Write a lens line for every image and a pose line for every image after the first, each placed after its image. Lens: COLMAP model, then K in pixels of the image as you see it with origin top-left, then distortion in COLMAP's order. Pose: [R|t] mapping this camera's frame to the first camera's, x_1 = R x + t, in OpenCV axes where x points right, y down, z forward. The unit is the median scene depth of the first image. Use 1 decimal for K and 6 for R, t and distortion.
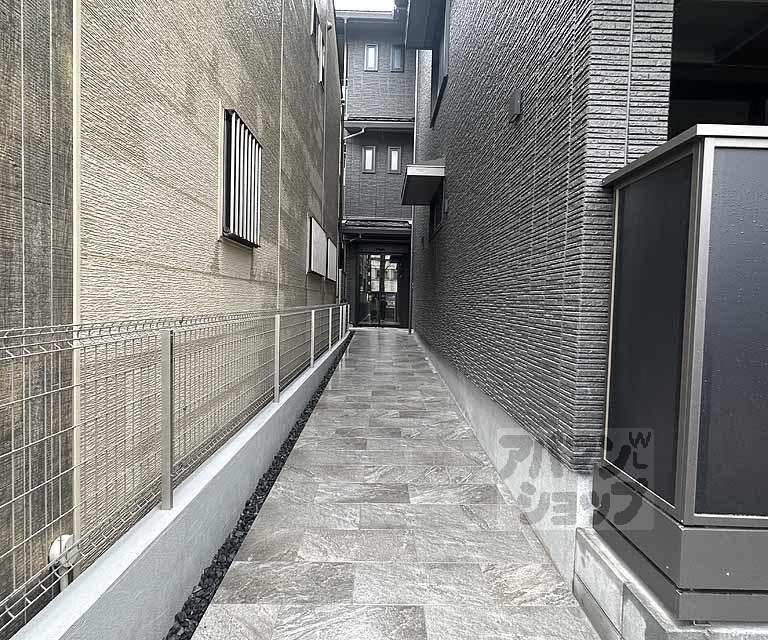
lens RADIAL K [[465.5, 0, 389.5], [0, 465.5, 320.5], [0, 0, 1]] dist [0.003601, -0.000082]
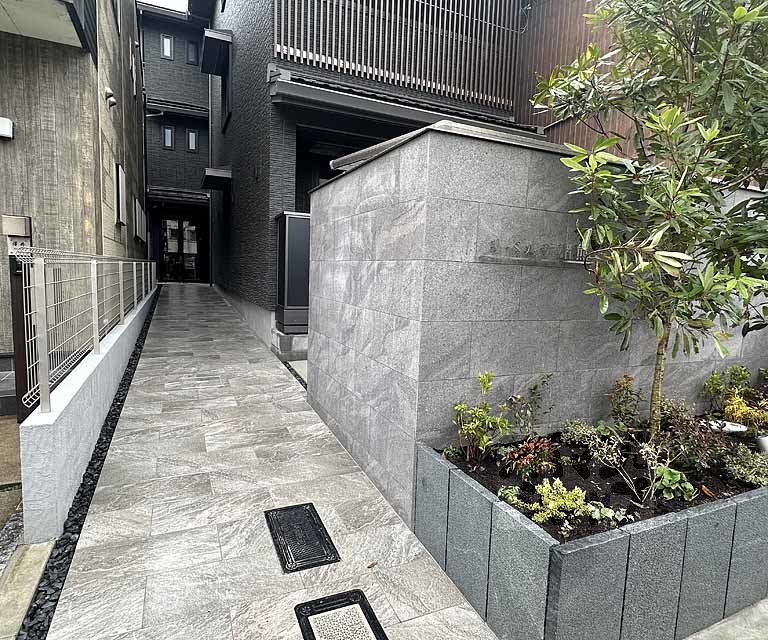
lens RADIAL K [[465.5, 0, 389.5], [0, 465.5, 320.5], [0, 0, 1]] dist [0.003601, -0.000082]
pose [[0.917168, -0.033412, 0.397097, -0.015844], [0.002943, 0.997020, 0.077093, 0.023721], [-0.398489, -0.069538, 0.914533, -0.332637]]
